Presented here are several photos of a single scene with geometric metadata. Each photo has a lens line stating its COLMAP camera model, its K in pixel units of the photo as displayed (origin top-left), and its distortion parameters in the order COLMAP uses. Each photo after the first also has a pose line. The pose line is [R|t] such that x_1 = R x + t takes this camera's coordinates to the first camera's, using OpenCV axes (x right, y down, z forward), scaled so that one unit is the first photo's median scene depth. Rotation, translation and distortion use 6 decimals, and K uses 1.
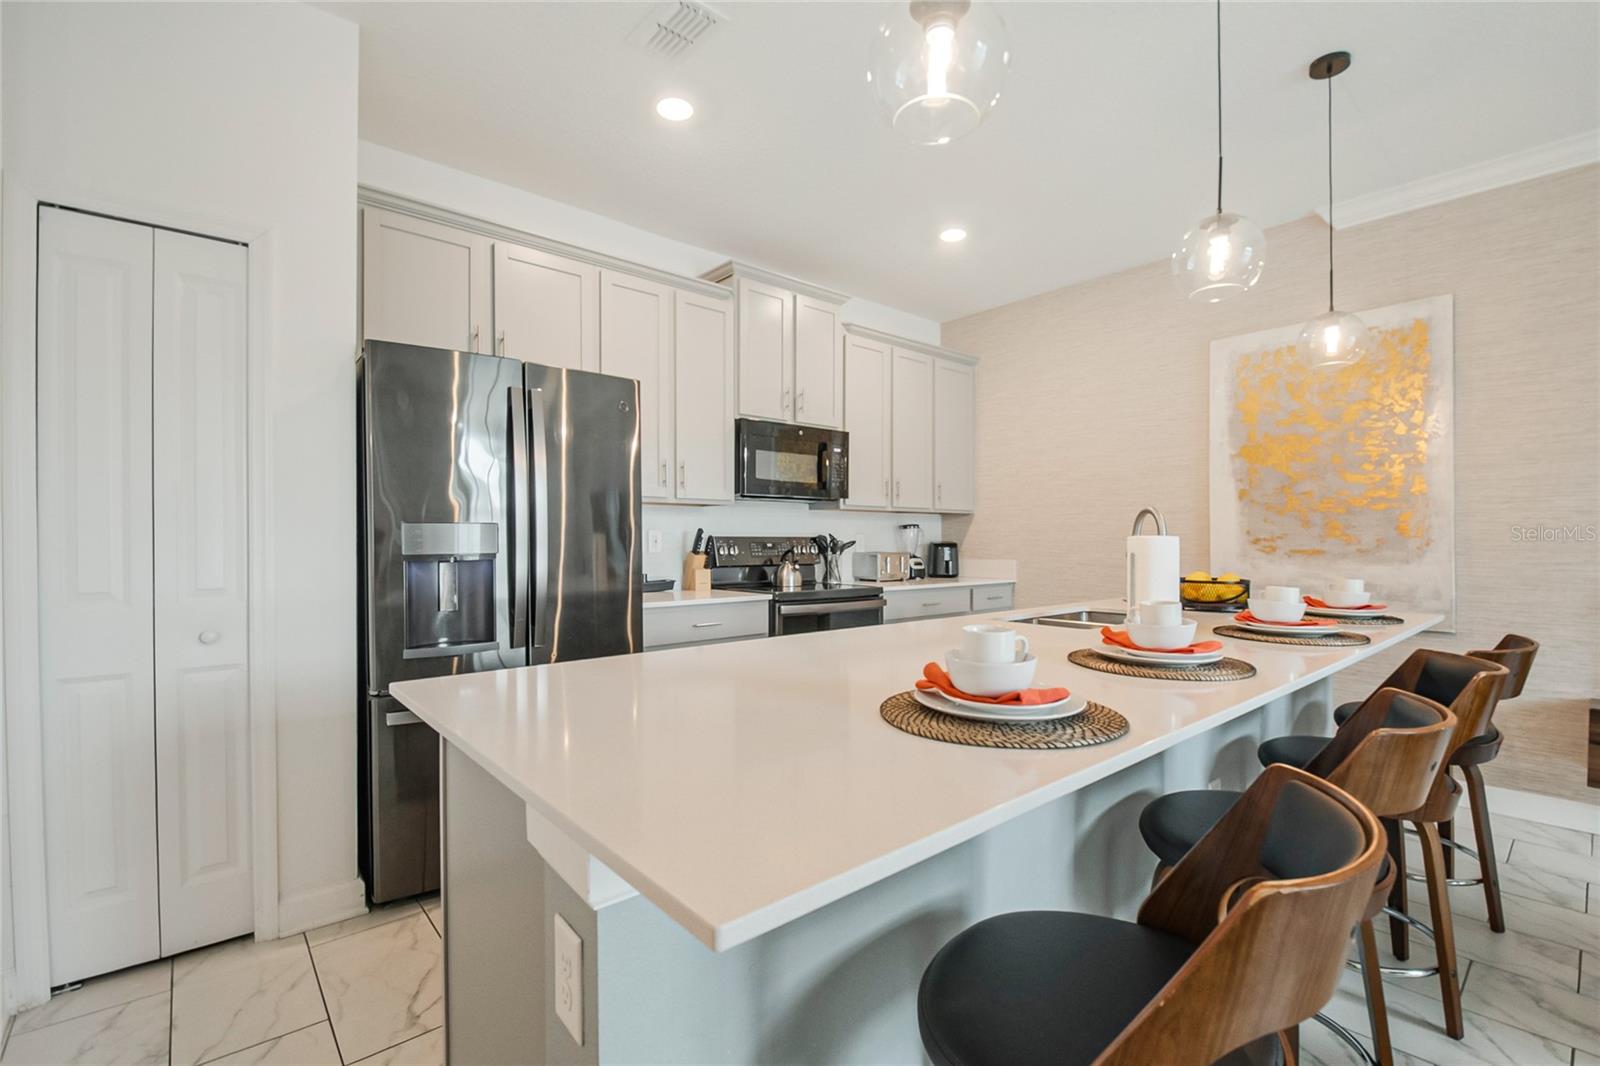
lens RADIAL K [[709.5, 0, 810.6], [0, 709.5, 543.9], [0, 0, 1]] dist [-0.001023, -0.000179]
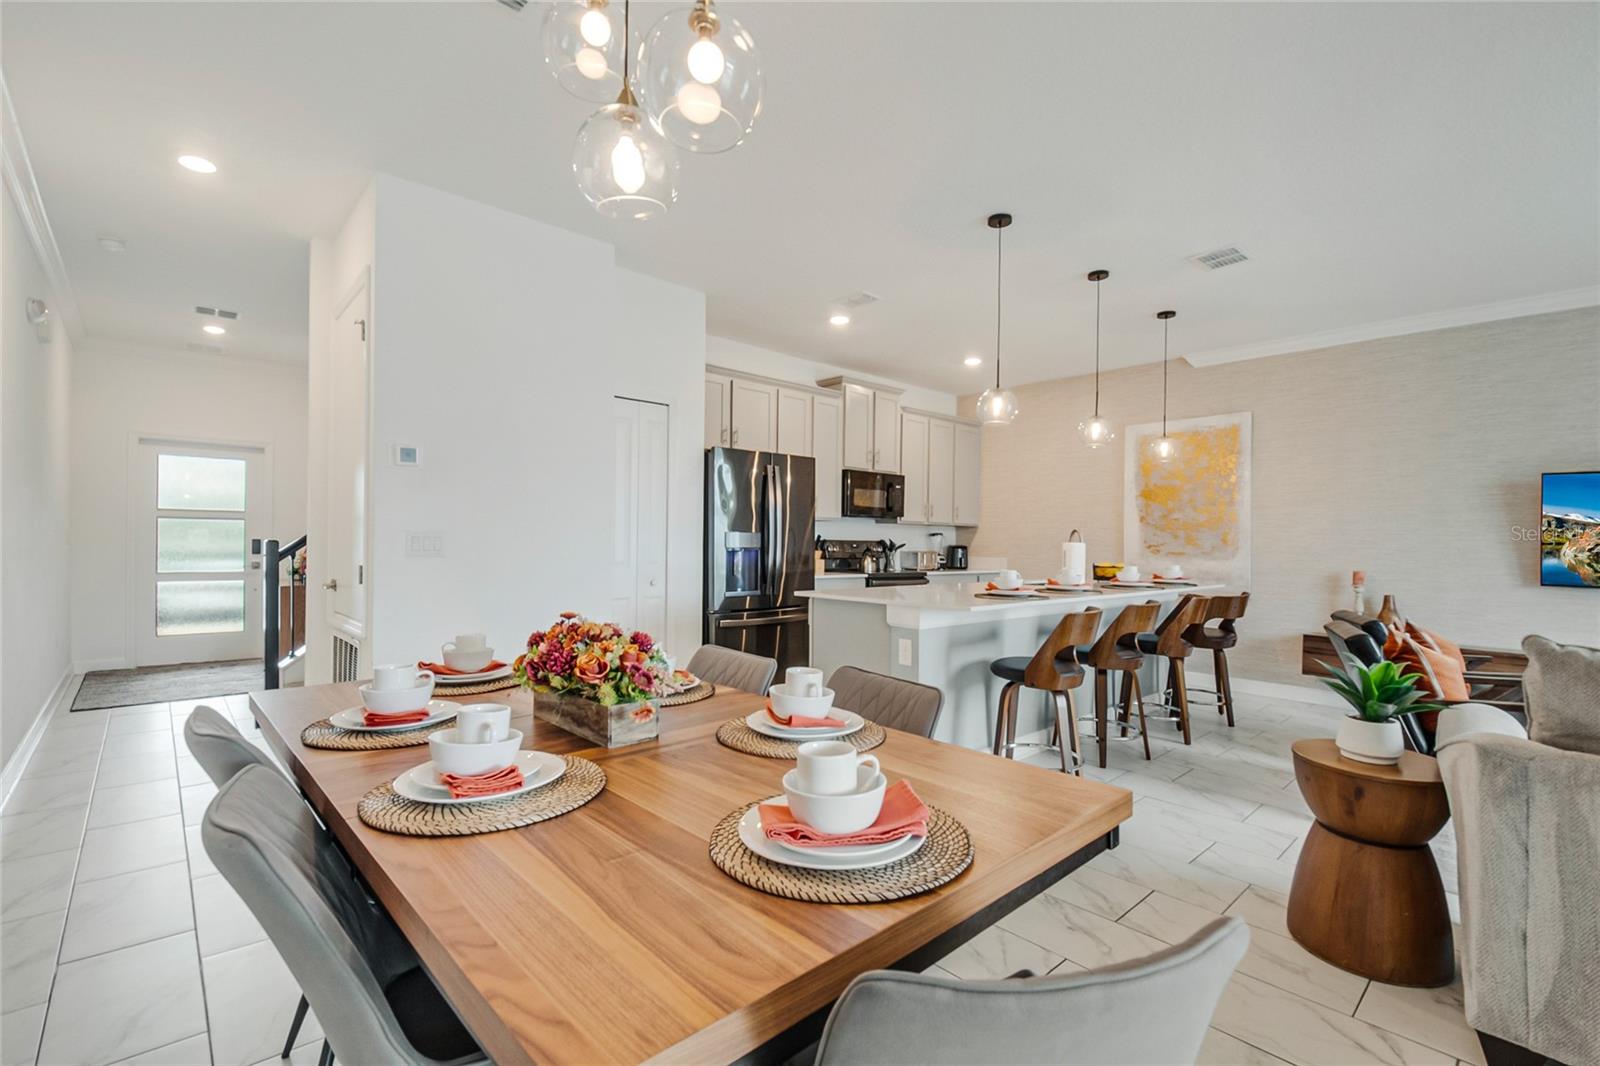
lens RADIAL K [[703.1, 0, 824.0], [0, 703.1, 546.6], [0, 0, 1]] dist [0.033019, 0.000018]
pose [[0.998992, 0.012804, 0.043019, -0.198616], [-0.012761, 0.999918, -0.001273, 0.006940], [-0.043032, 0.000723, 0.999073, -0.590787]]
